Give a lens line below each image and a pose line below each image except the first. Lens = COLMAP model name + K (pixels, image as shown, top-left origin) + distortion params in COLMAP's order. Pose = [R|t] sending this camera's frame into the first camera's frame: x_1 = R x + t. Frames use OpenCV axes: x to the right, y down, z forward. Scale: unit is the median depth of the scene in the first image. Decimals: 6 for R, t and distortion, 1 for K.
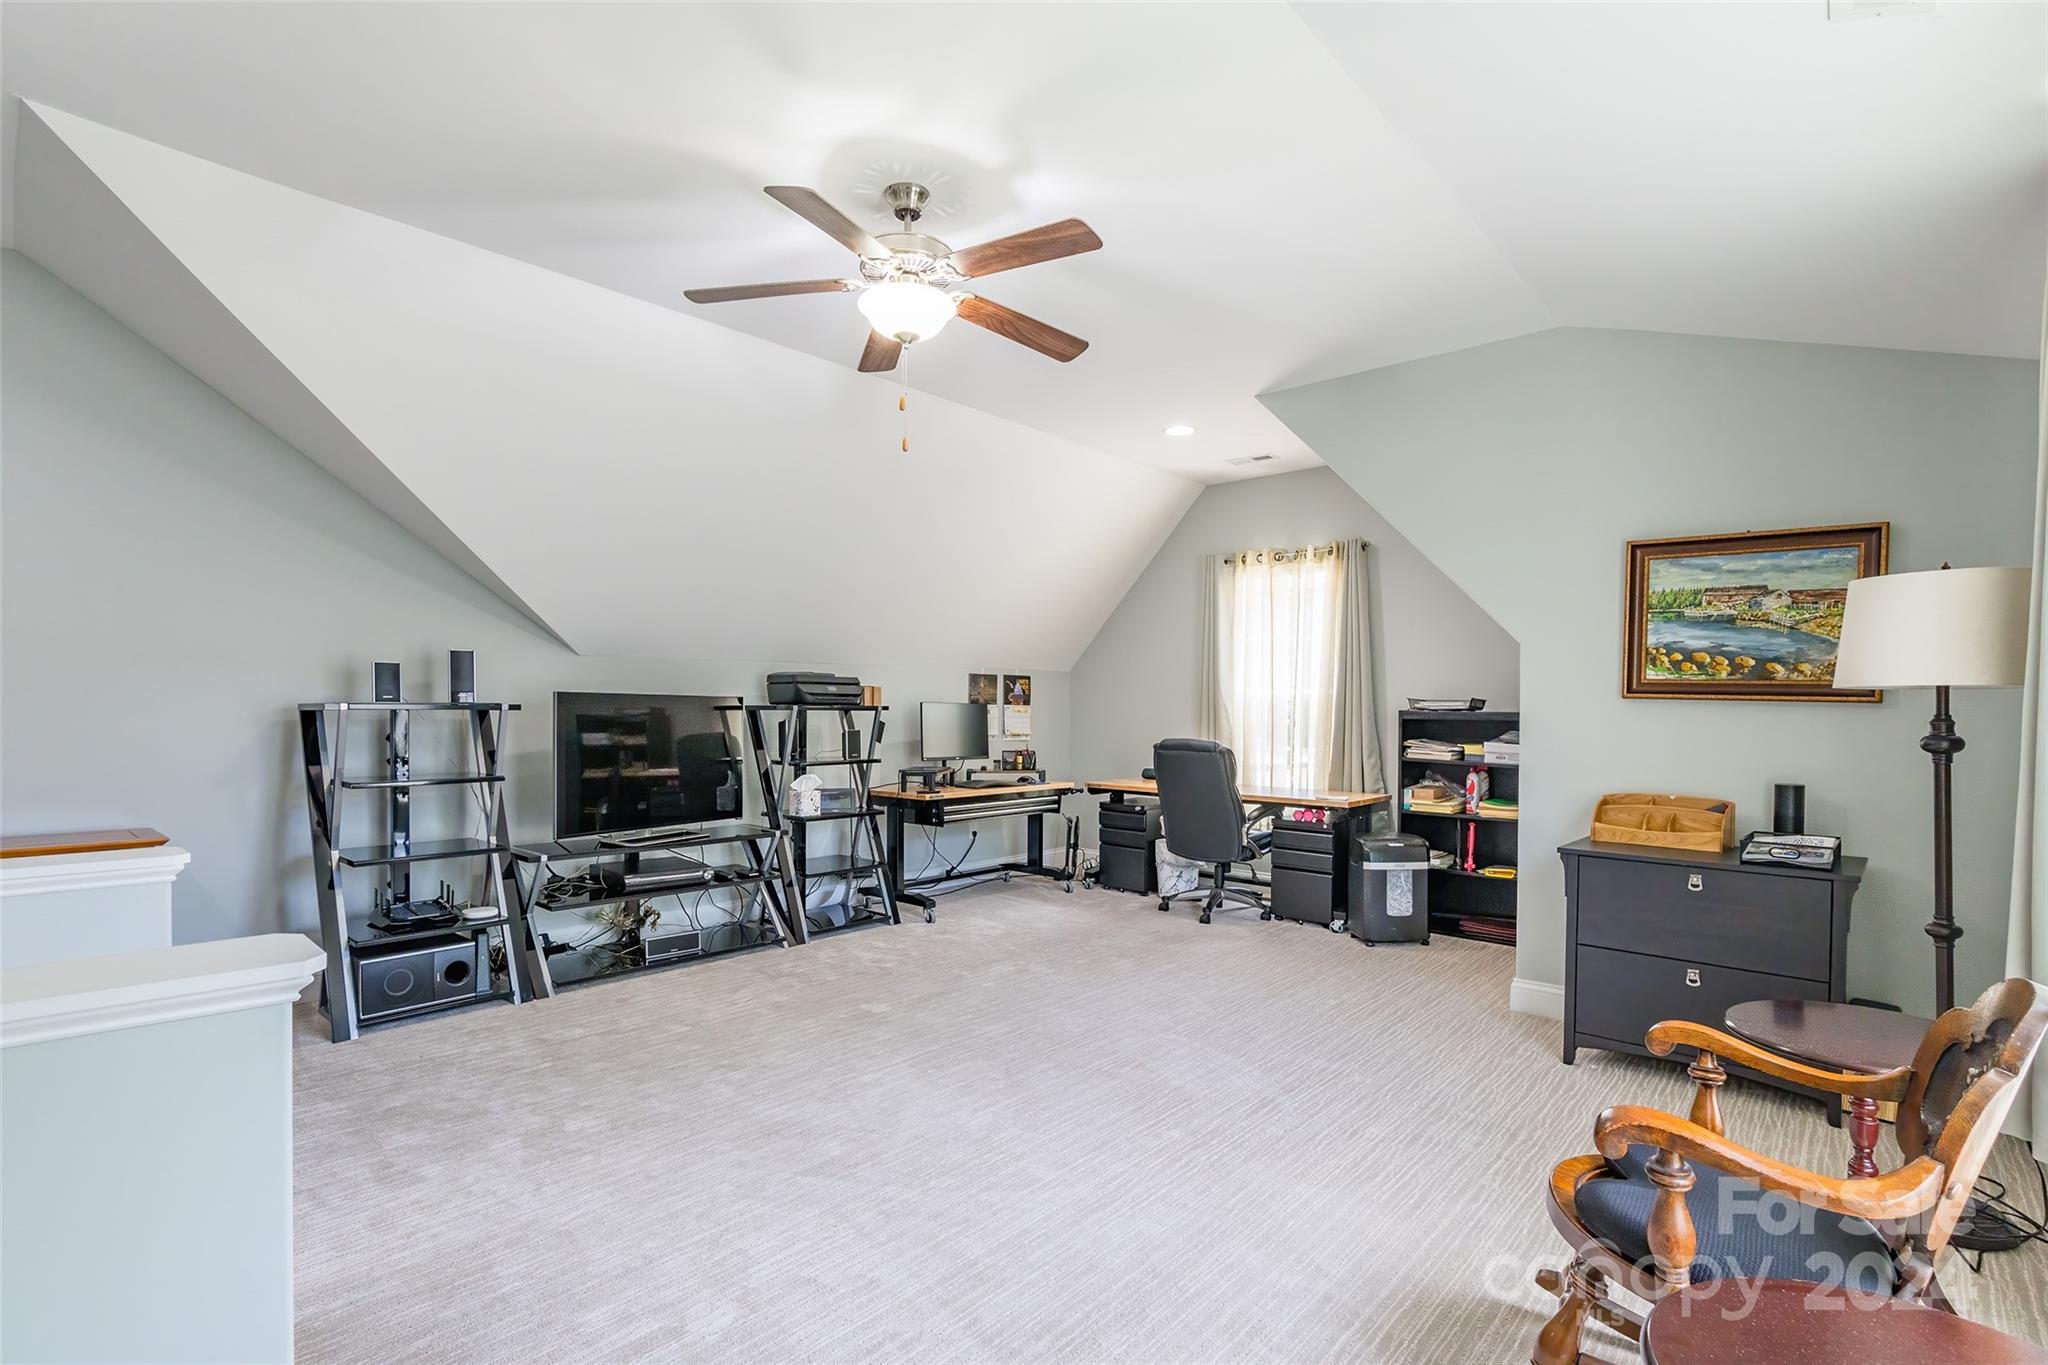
lens RADIAL K [[949.5, 0, 1021.5], [0, 949.5, 713.4], [0, 0, 1]] dist [-0.001420, -0.000090]
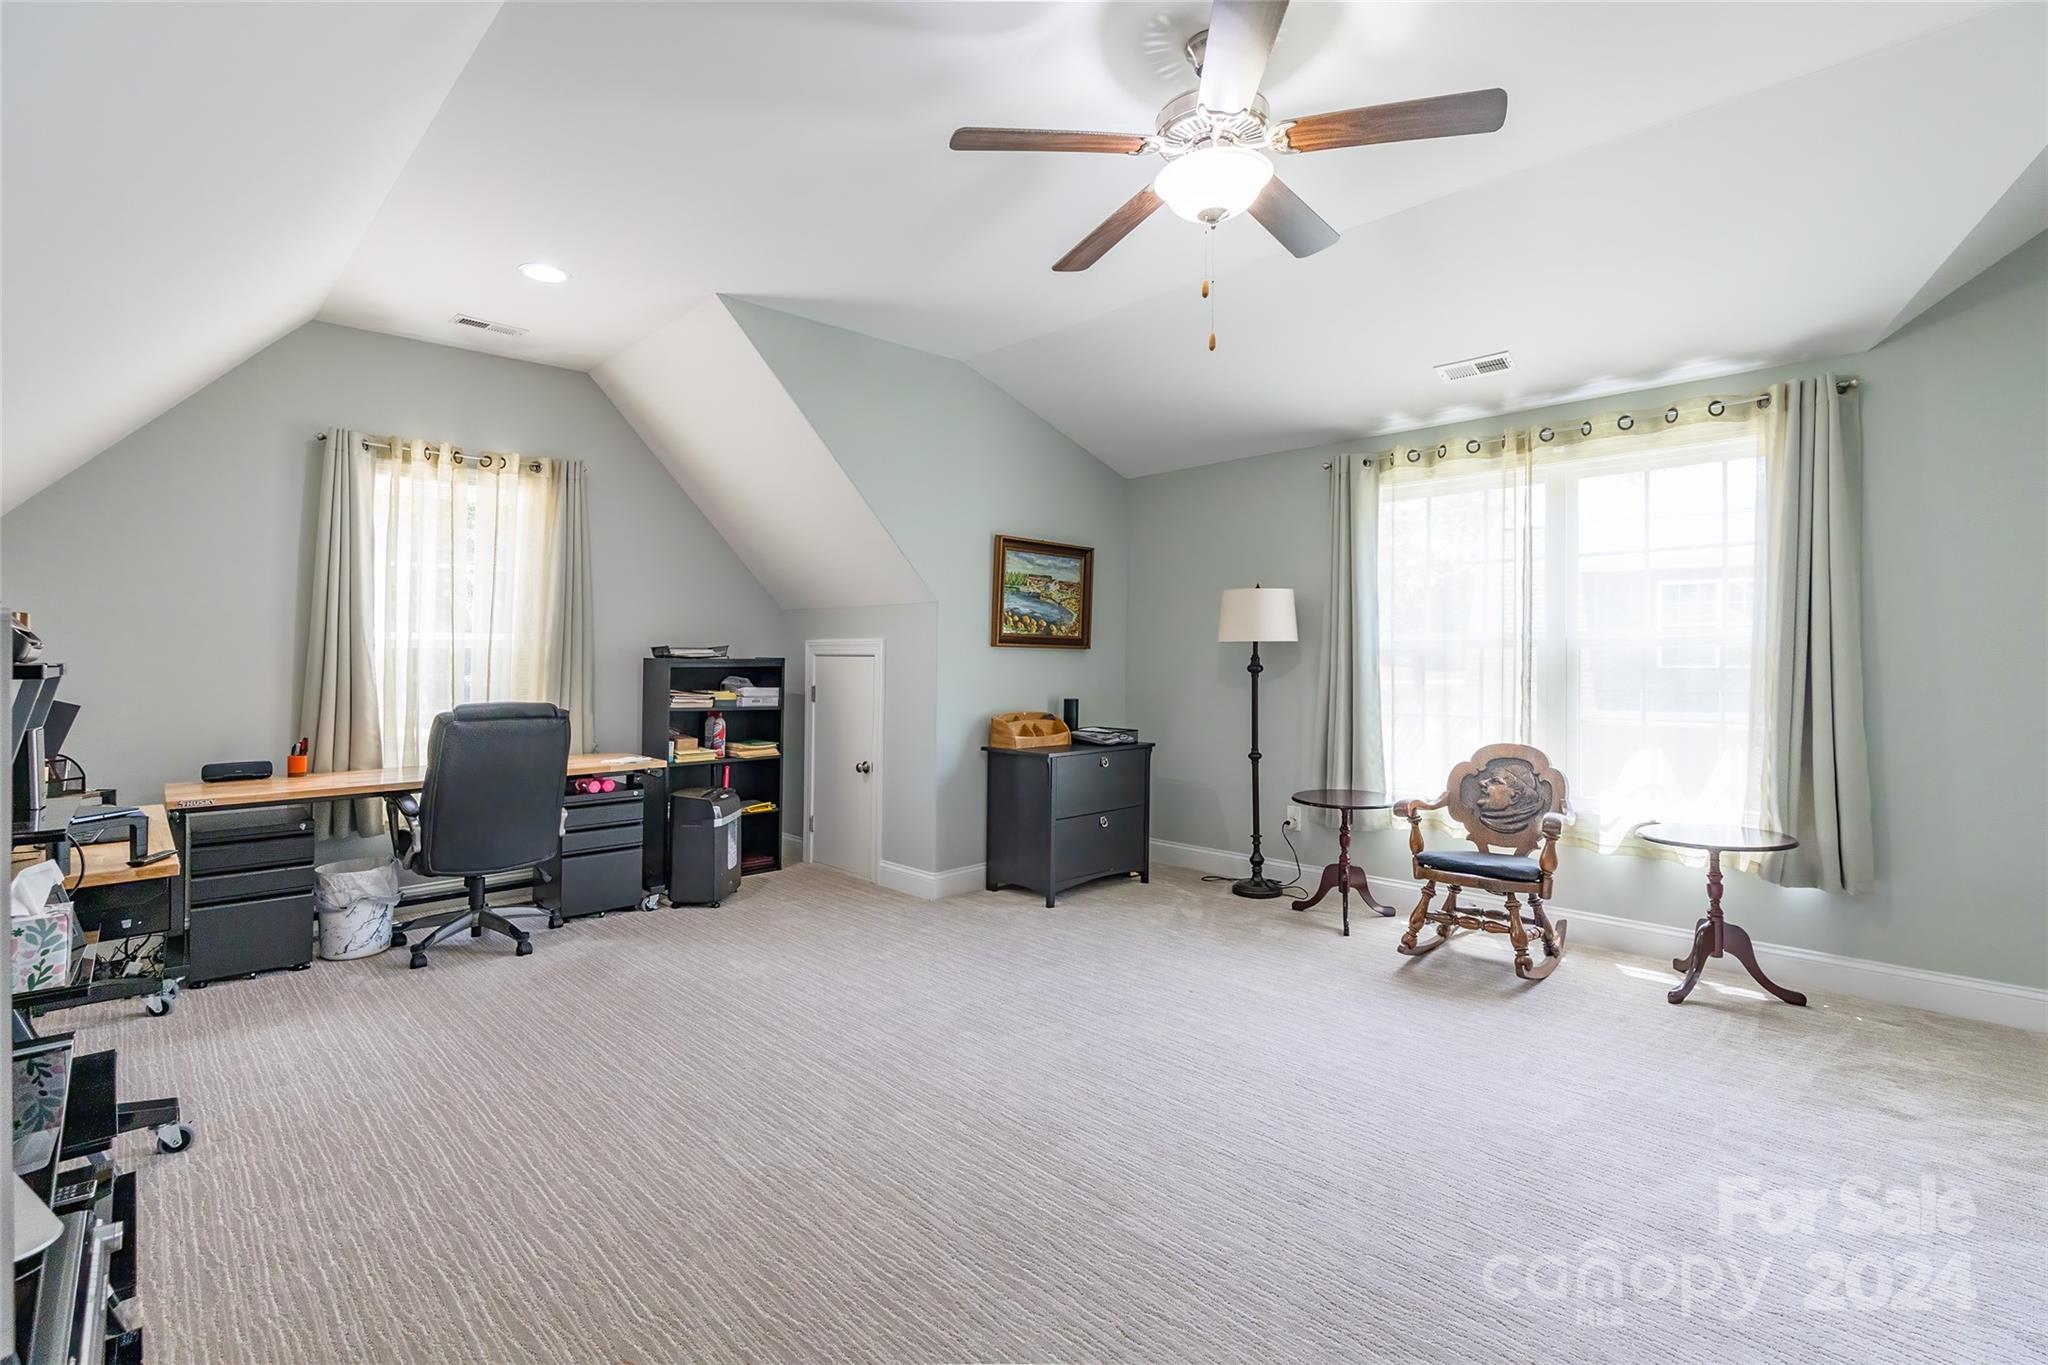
lens RADIAL K [[968.9, 0, 1016.0], [0, 968.9, 653.4], [0, 0, 1]] dist [-0.005717, -0.000290]
pose [[0.075499, -0.006052, 0.997127, -0.807391], [0.012774, 0.999905, 0.005101, -0.012858], [-0.997064, 0.012352, 0.075570, 0.885439]]
